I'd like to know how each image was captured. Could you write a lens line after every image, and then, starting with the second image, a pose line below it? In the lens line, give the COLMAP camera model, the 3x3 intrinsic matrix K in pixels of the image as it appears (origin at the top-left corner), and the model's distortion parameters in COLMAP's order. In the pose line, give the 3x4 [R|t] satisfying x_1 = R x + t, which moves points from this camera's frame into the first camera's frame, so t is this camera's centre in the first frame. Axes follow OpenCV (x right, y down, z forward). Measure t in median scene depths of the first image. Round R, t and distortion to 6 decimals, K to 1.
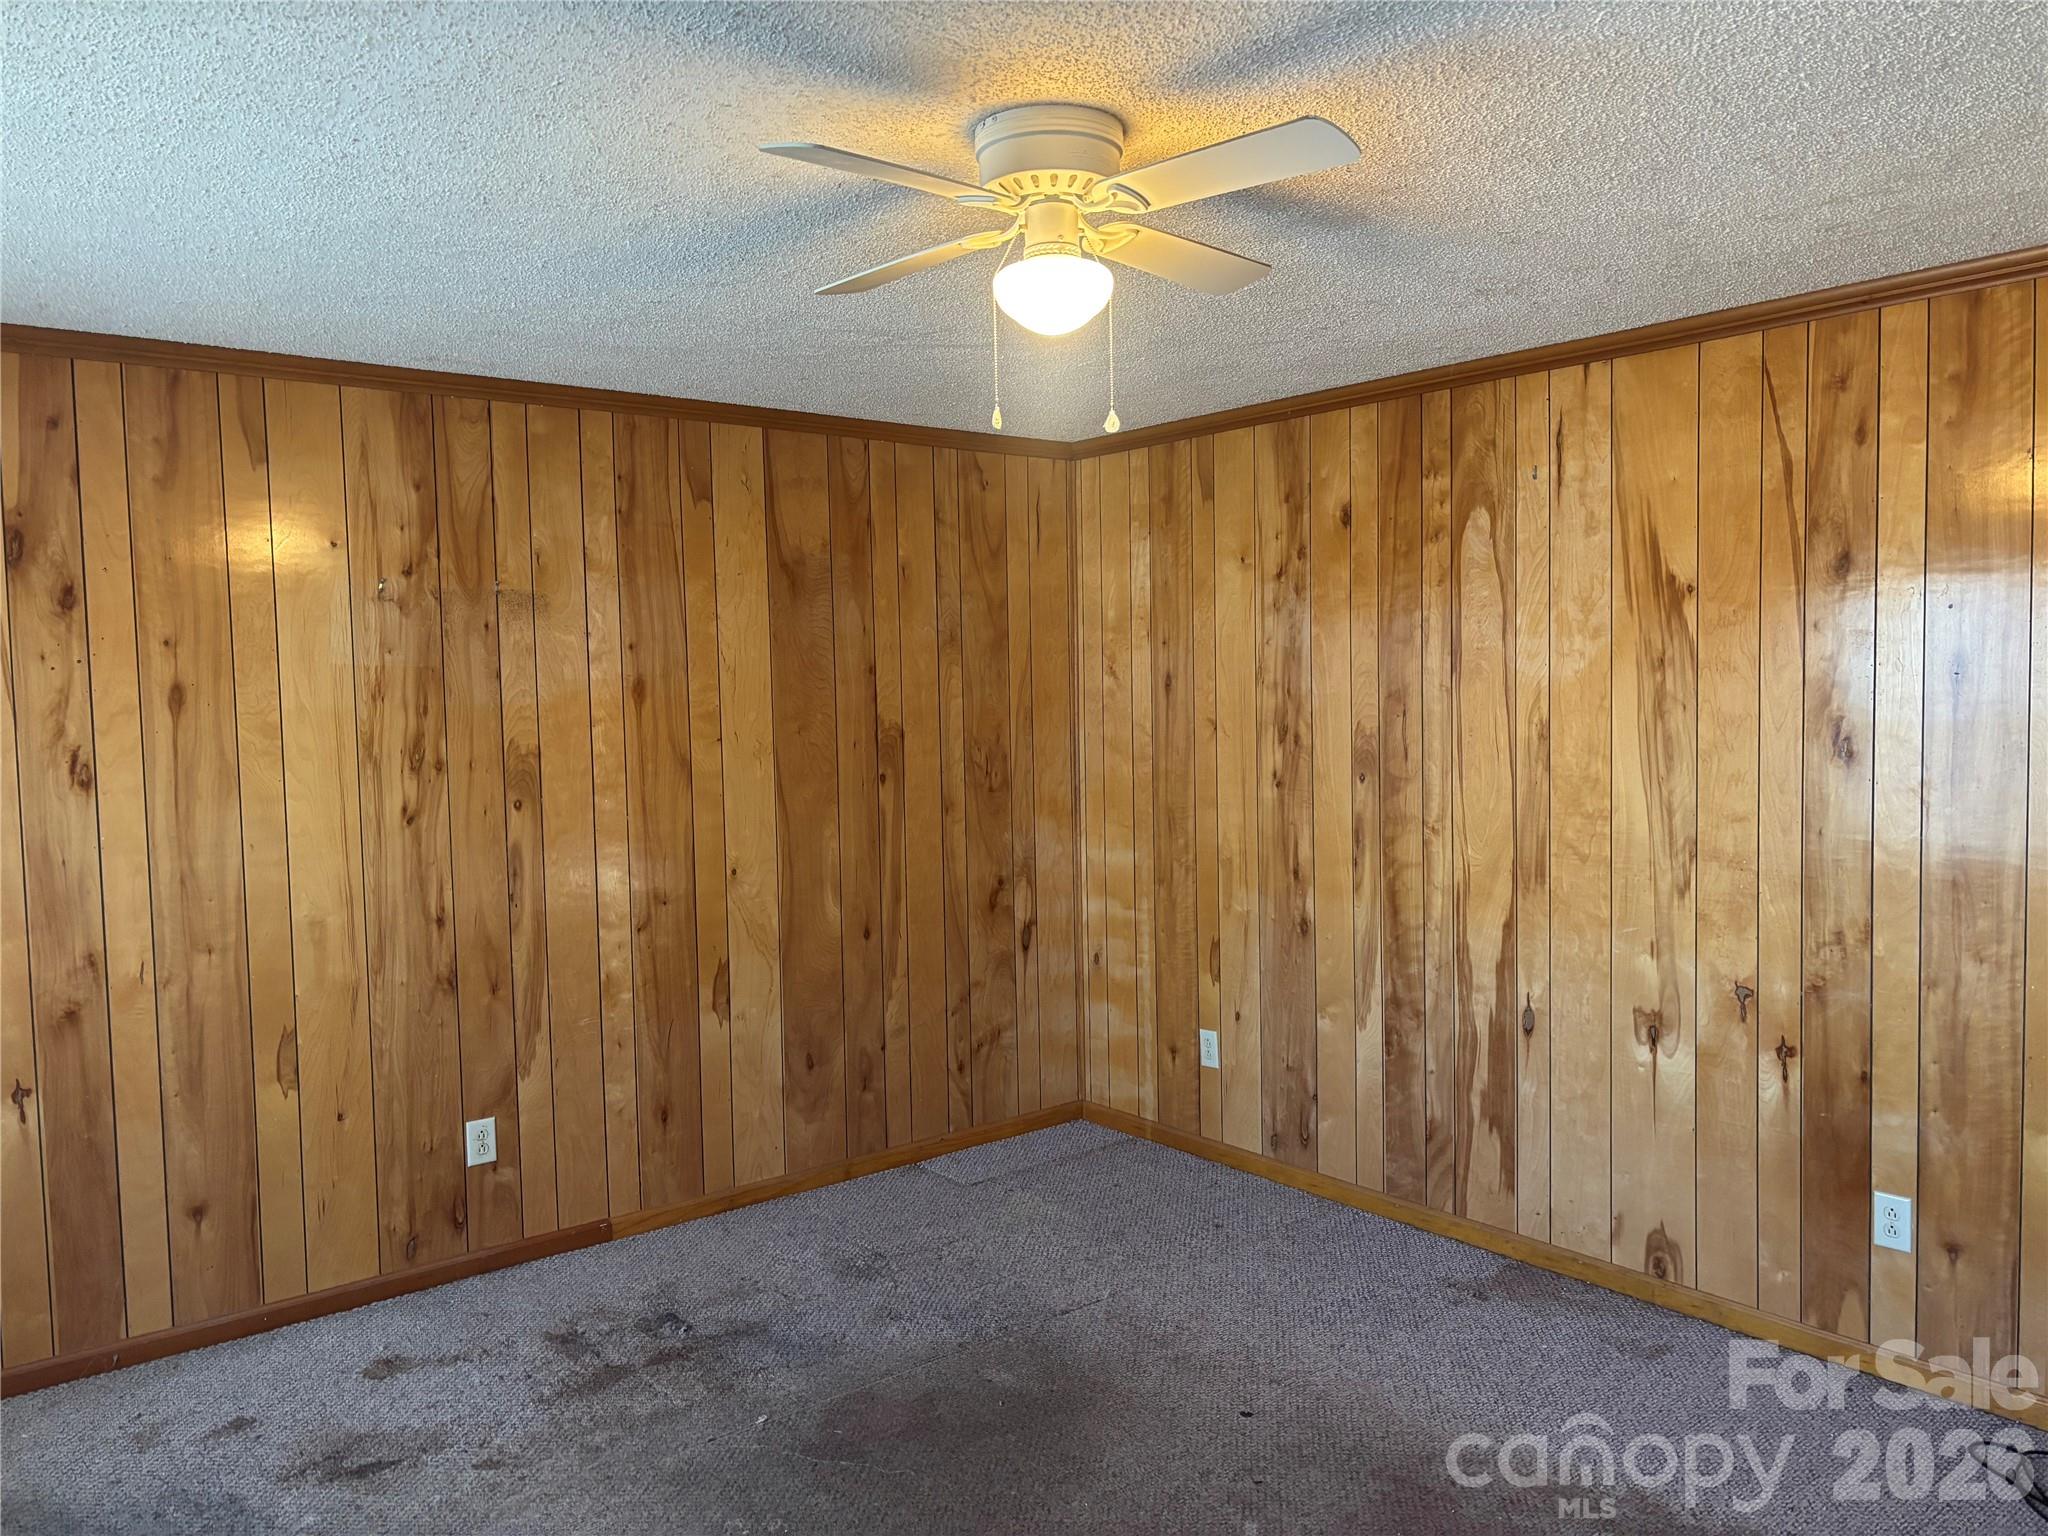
lens RADIAL K [[1549.3, 0, 1070.7], [0, 1549.3, 766.7], [0, 0, 1]] dist [0.015100, -0.010381]
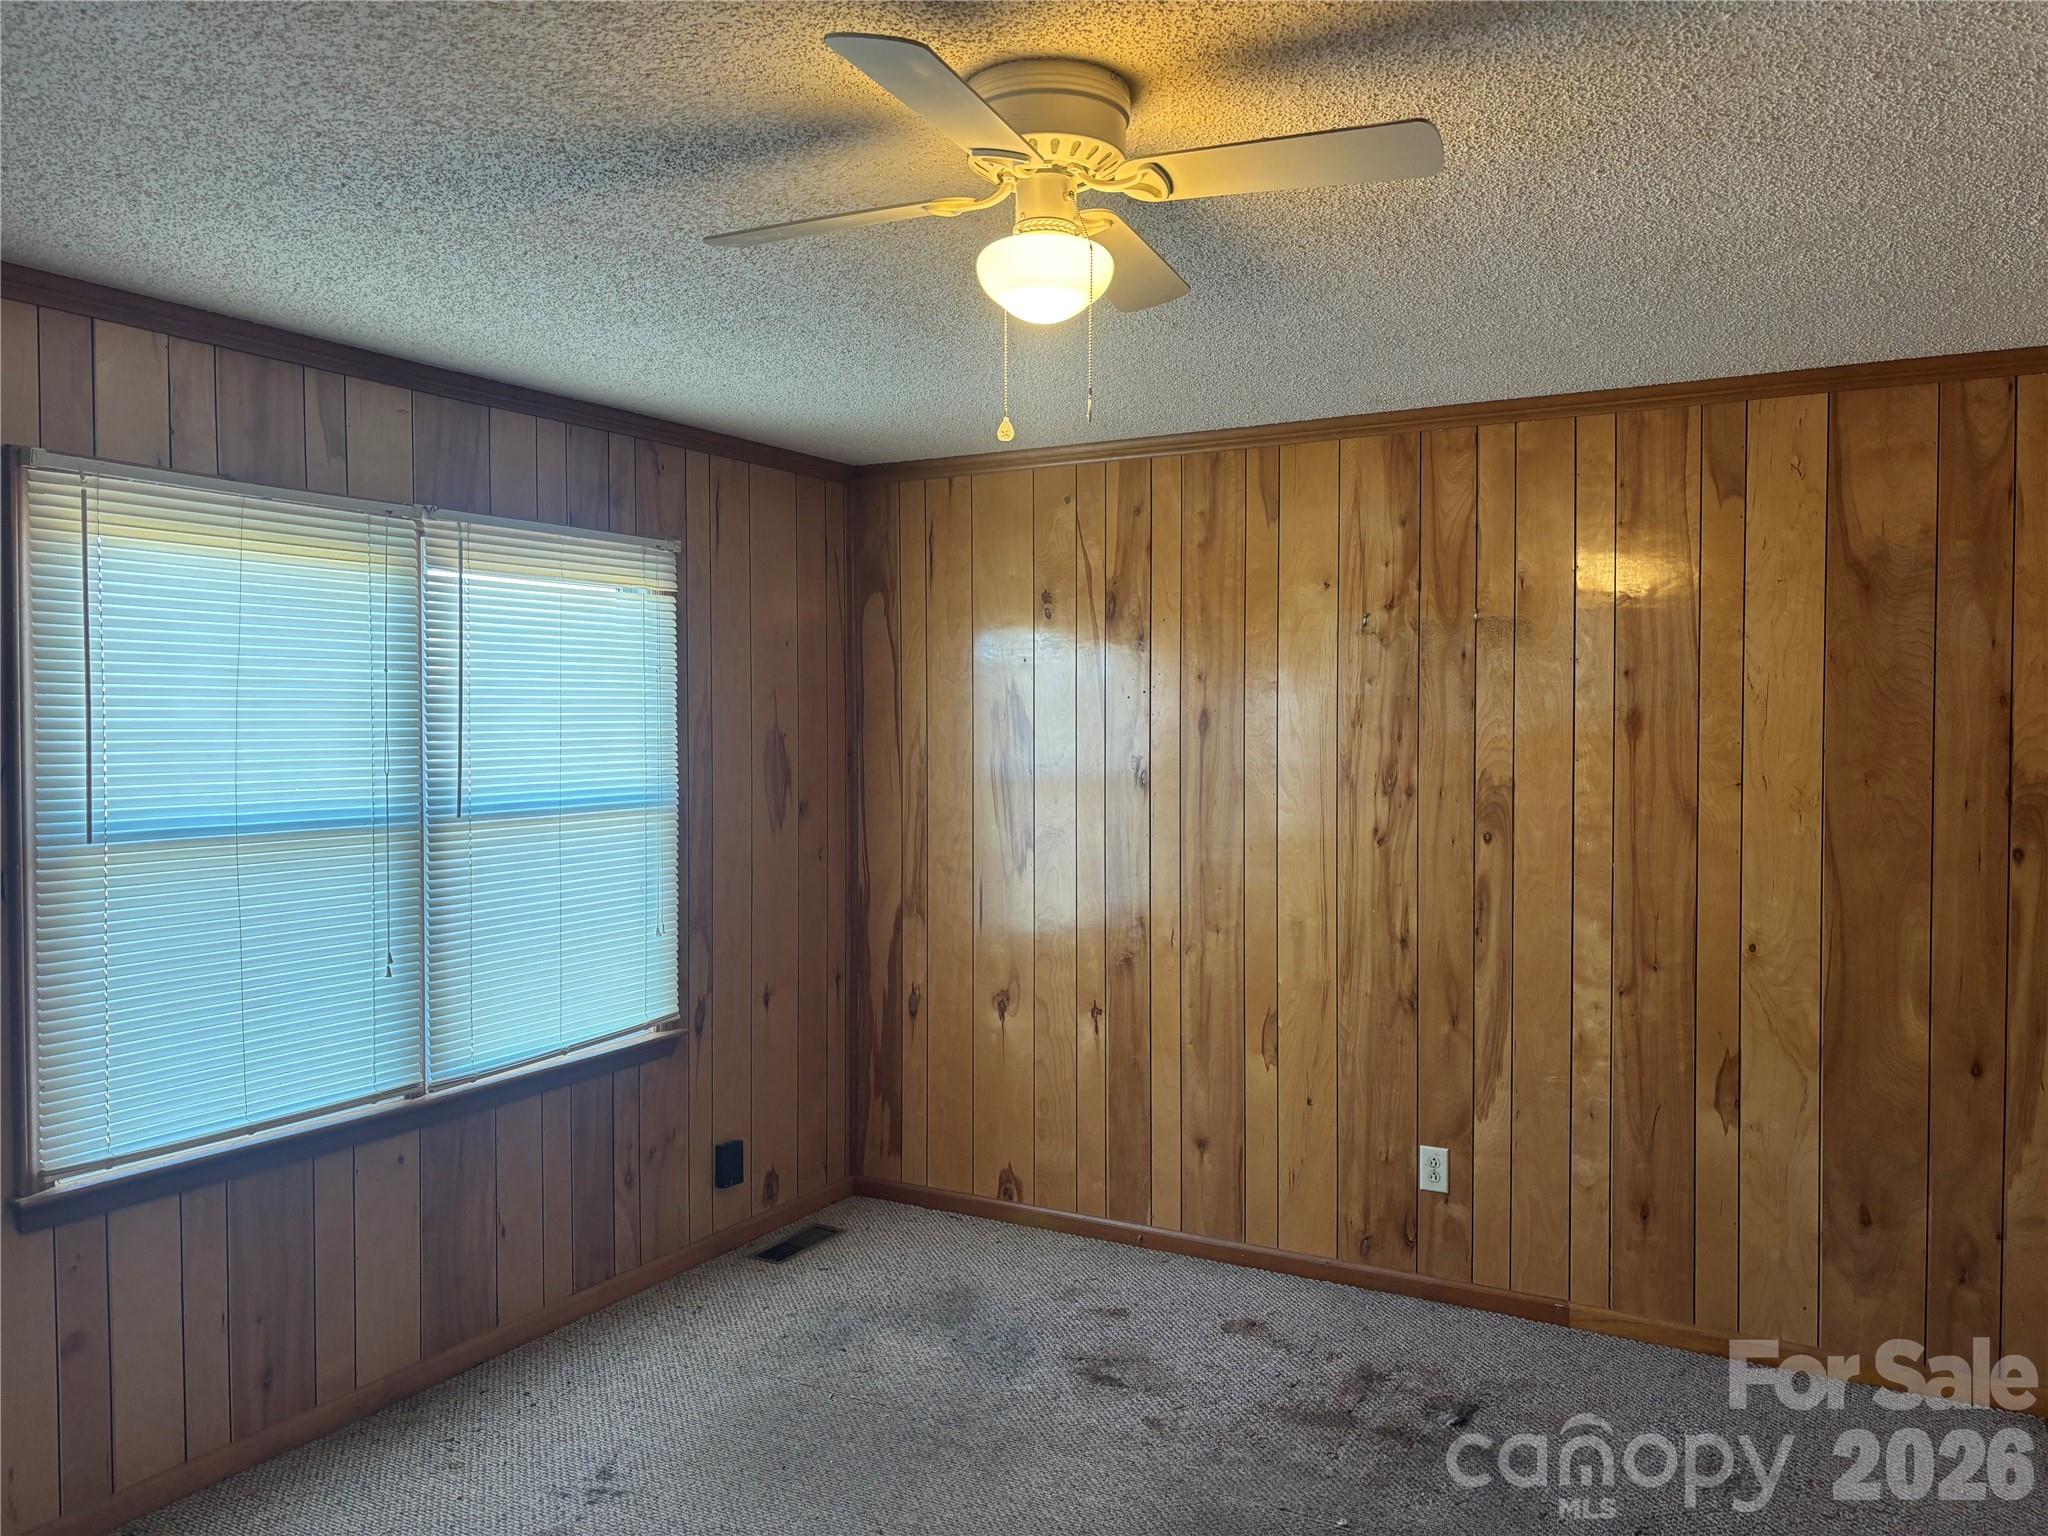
lens RADIAL K [[1549.3, 0, 1070.7], [0, 1549.3, 766.7], [0, 0, 1]] dist [0.015100, -0.010381]
pose [[0.337173, 0.039847, -0.940599, 0.472862], [-0.064000, 0.997763, 0.019327, -0.021806], [0.939265, 0.053682, 0.338969, 0.425799]]
